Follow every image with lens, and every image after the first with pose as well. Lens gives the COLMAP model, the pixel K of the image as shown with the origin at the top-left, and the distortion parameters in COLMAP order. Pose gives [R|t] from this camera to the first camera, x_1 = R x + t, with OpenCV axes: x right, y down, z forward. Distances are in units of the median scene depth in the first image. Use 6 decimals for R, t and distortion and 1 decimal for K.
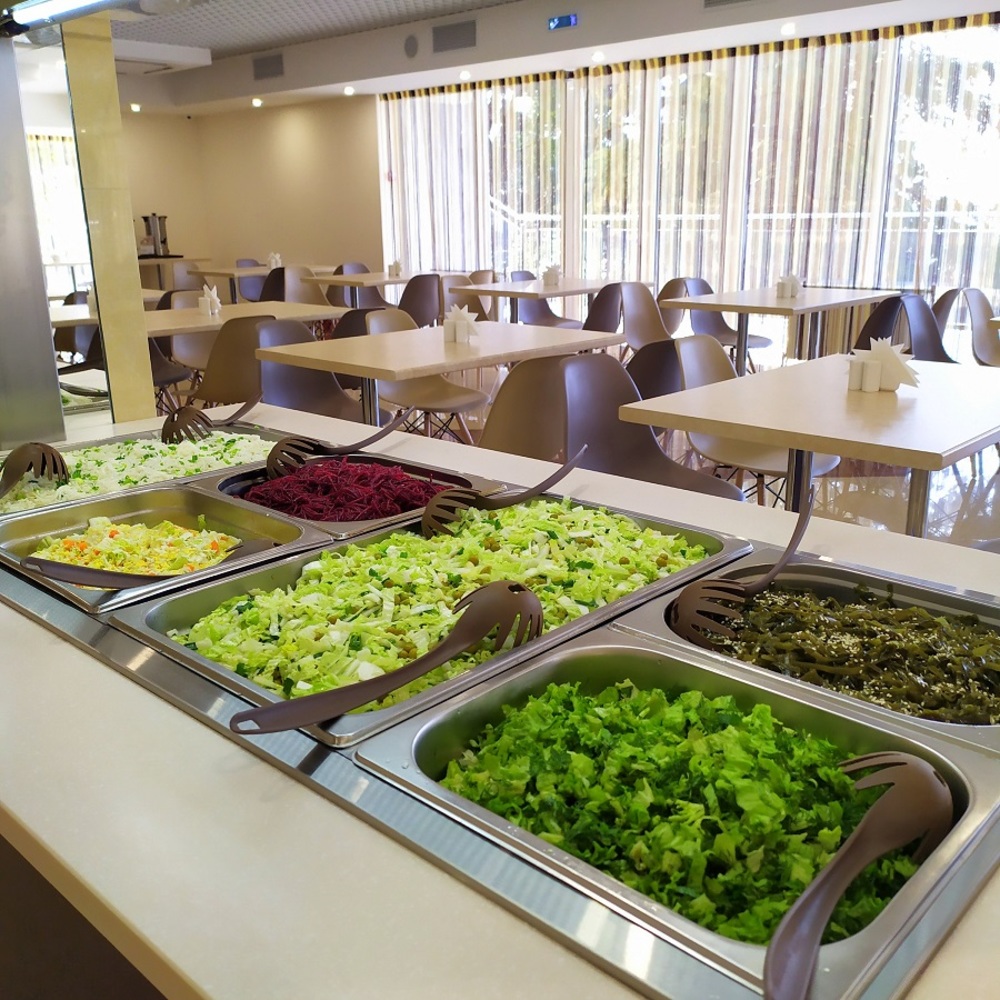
lens RADIAL K [[992.7, 0, 500.0], [0, 992.7, 500.0], [0, 0, 1]] dist [0.012772, 0.009586]
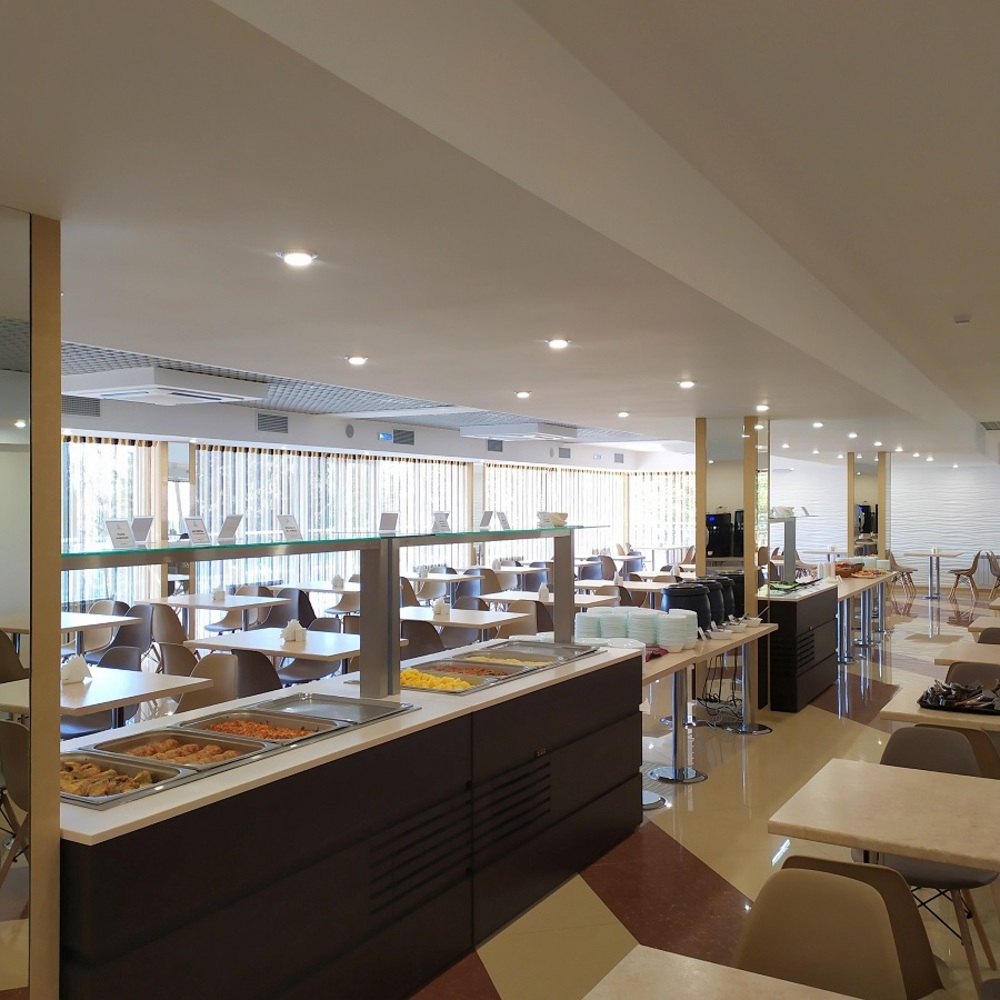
lens RADIAL K [[992.7, 0, 500.0], [0, 992.7, 500.0], [0, 0, 1]] dist [0.012772, 0.009586]
pose [[-0.226107, 0.005209, 0.974089, -1.494739], [0.264730, 0.962678, 0.056301, -0.353634], [-0.937440, 0.270600, -0.219047, 1.050783]]
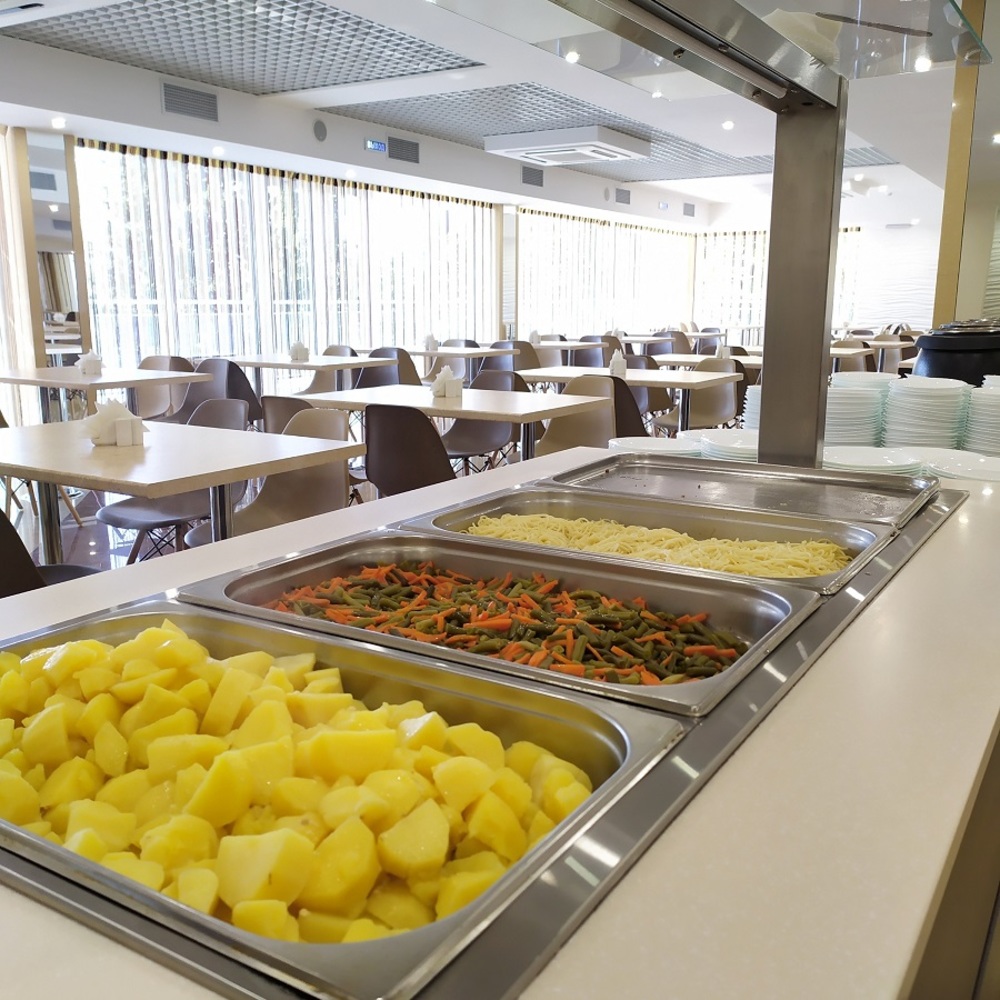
lens RADIAL K [[992.7, 0, 500.0], [0, 992.7, 500.0], [0, 0, 1]] dist [0.012772, 0.009586]
pose [[-0.198088, -0.193031, 0.960989, -1.079896], [0.264254, 0.933598, 0.242000, -0.278749], [-0.943891, 0.301883, -0.133925, 0.985588]]
